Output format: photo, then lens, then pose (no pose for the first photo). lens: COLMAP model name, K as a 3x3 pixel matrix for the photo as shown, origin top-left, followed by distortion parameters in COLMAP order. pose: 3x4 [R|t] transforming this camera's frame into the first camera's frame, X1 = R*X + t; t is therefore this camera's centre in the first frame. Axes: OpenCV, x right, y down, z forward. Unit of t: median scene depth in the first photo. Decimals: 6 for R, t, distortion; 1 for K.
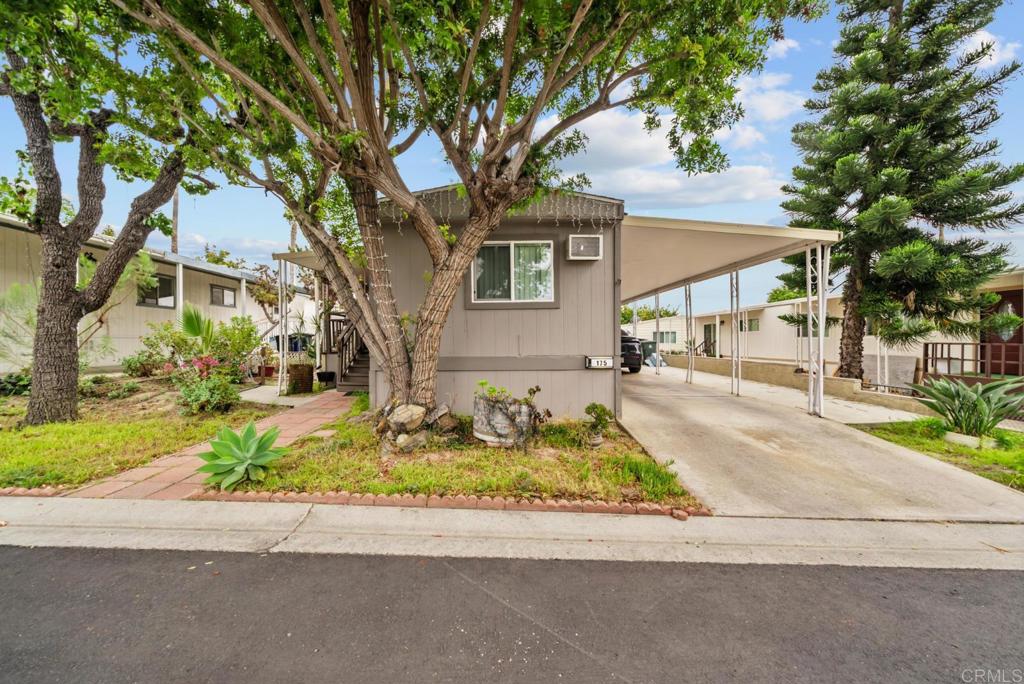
lens RADIAL K [[349.5, 0, 526.0], [0, 349.5, 337.9], [0, 0, 1]] dist [-0.002214, -0.000150]
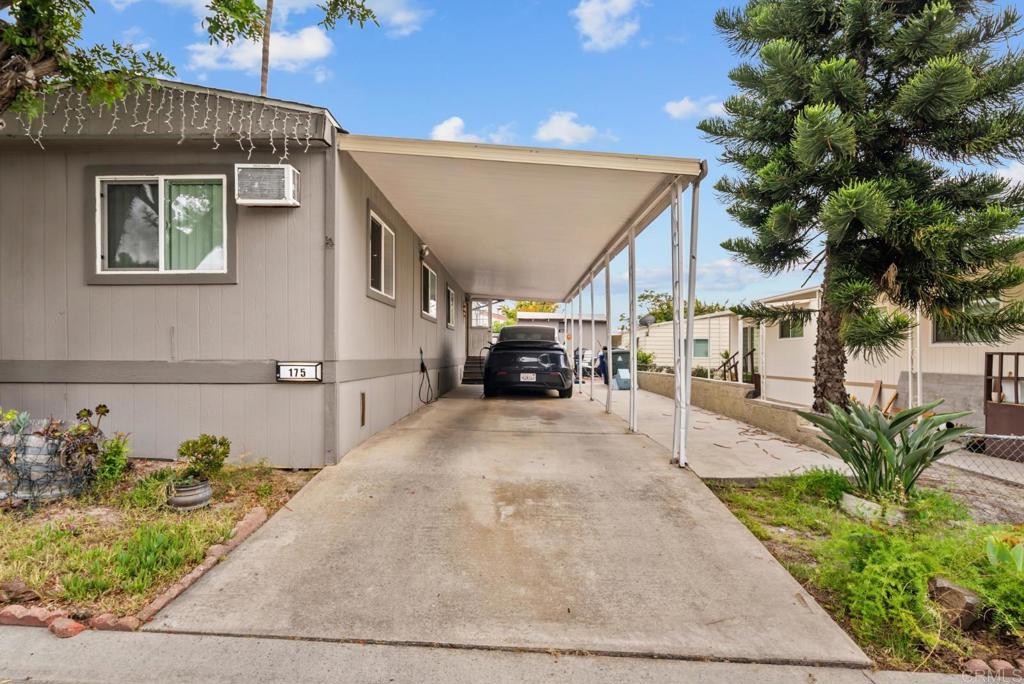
lens RADIAL K [[520.4, 0, 512.0], [0, 520.4, 342.0], [0, 0, 1]] dist [0.003641, 0.000842]
pose [[0.999482, 0.008547, -0.031041, 0.699646], [-0.008953, 0.999876, -0.012964, 0.030090], [0.030926, 0.013235, 0.999434, 0.102904]]
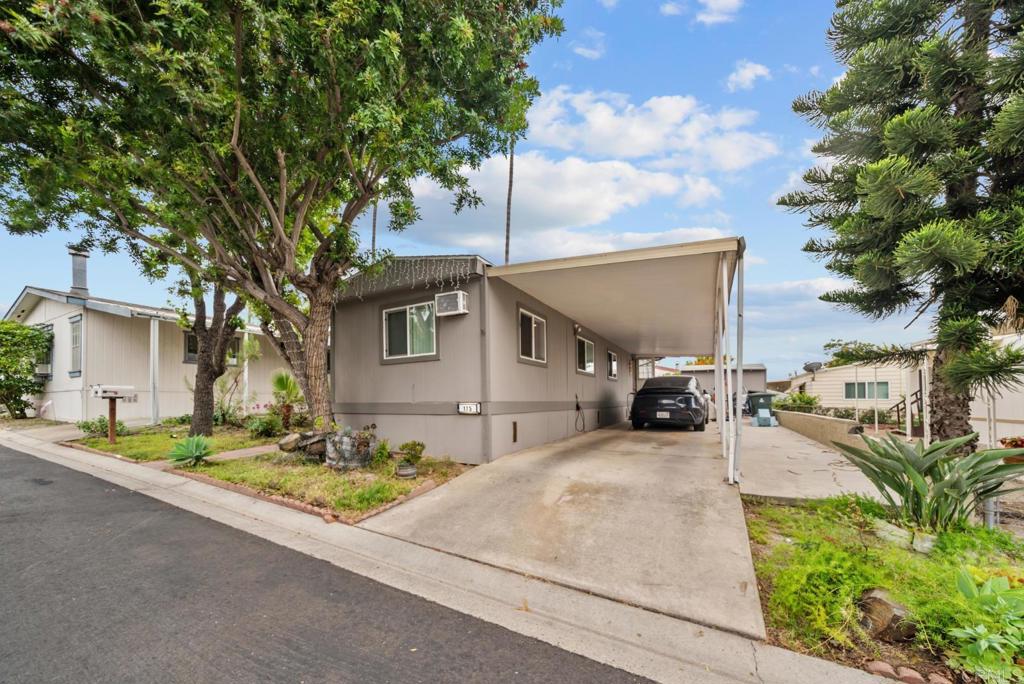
lens RADIAL K [[364.9, 0, 513.1], [0, 364.9, 389.2], [0, 0, 1]] dist [-0.001110, -0.000051]
pose [[0.876535, -0.016561, -0.481052, 0.988083], [0.008401, 0.999782, -0.019111, 0.039464], [0.481264, 0.012710, 0.876484, 0.092569]]
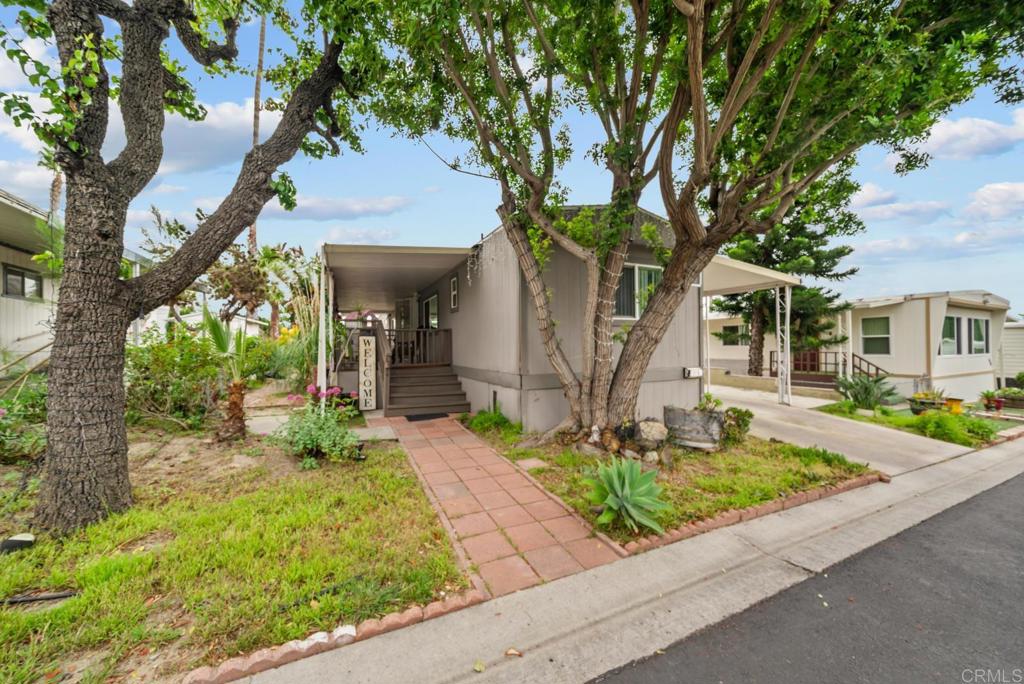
lens RADIAL K [[344.6, 0, 512.0], [0, 344.6, 342.0], [0, 0, 1]] dist [-0.001511, -0.000064]
pose [[0.910767, 0.003793, 0.412903, -0.943601], [-0.000984, 0.999975, -0.007016, -0.029180], [-0.412919, 0.005984, 0.910748, 0.209445]]
